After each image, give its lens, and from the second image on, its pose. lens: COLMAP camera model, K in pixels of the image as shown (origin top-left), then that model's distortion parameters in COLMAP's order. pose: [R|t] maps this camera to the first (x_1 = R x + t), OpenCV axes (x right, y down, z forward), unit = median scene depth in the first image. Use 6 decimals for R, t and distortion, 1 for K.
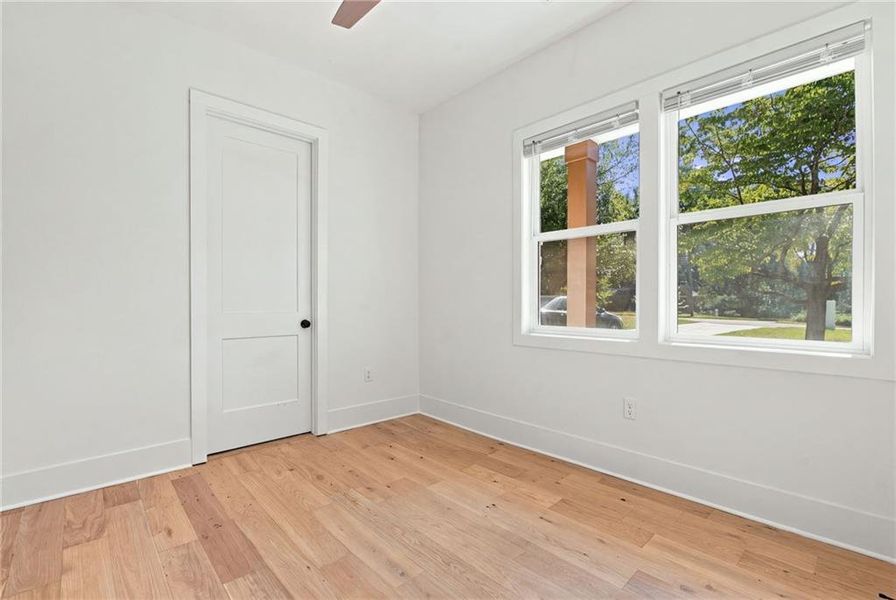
lens RADIAL K [[414.1, 0, 448.0], [0, 414.1, 300.0], [0, 0, 1]] dist [0.000928, -0.000287]
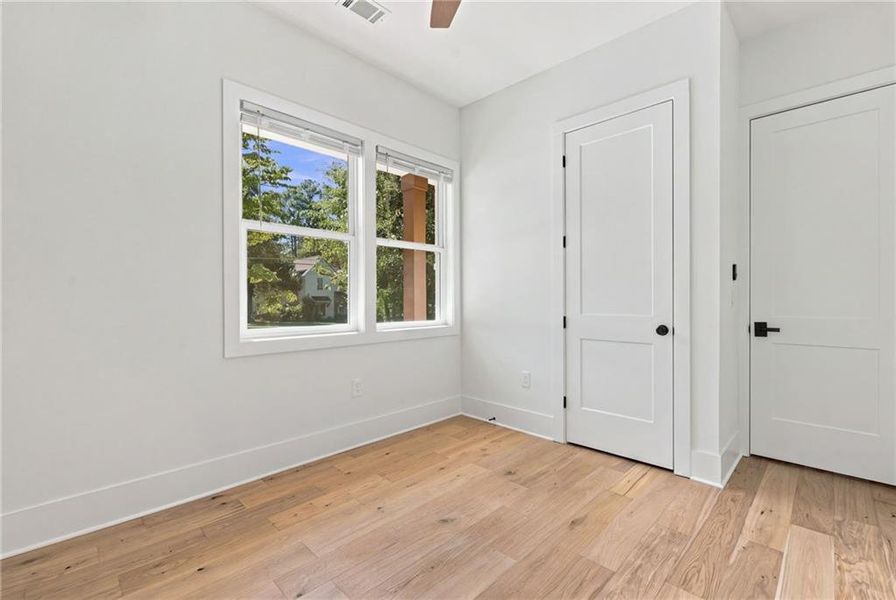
lens RADIAL K [[396.3, 0, 445.0], [0, 396.3, 300.4], [0, 0, 1]] dist [-0.000505, 0.000249]
pose [[-0.050604, -0.000021, 0.998719, -0.680909], [0.002452, 0.999997, 0.000145, 0.003432], [-0.998716, 0.002456, -0.050604, 0.731726]]
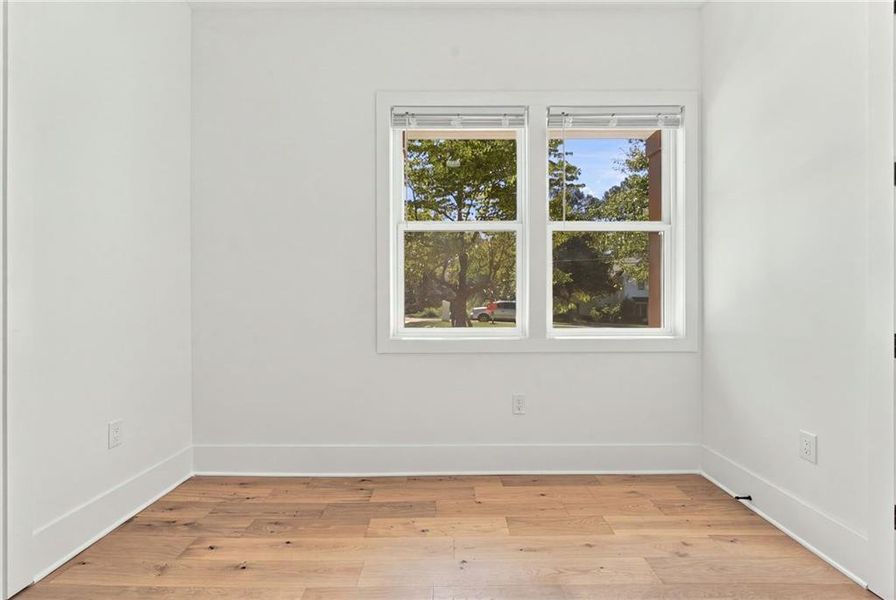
lens RADIAL K [[402.6, 0, 445.8], [0, 402.6, 296.2], [0, 0, 1]] dist [0.008635, -0.000153]
pose [[0.674030, 0.004261, 0.738691, -0.387916], [-0.000411, 0.999985, -0.005393, 0.000887], [-0.738704, 0.003332, 0.674022, 0.420078]]
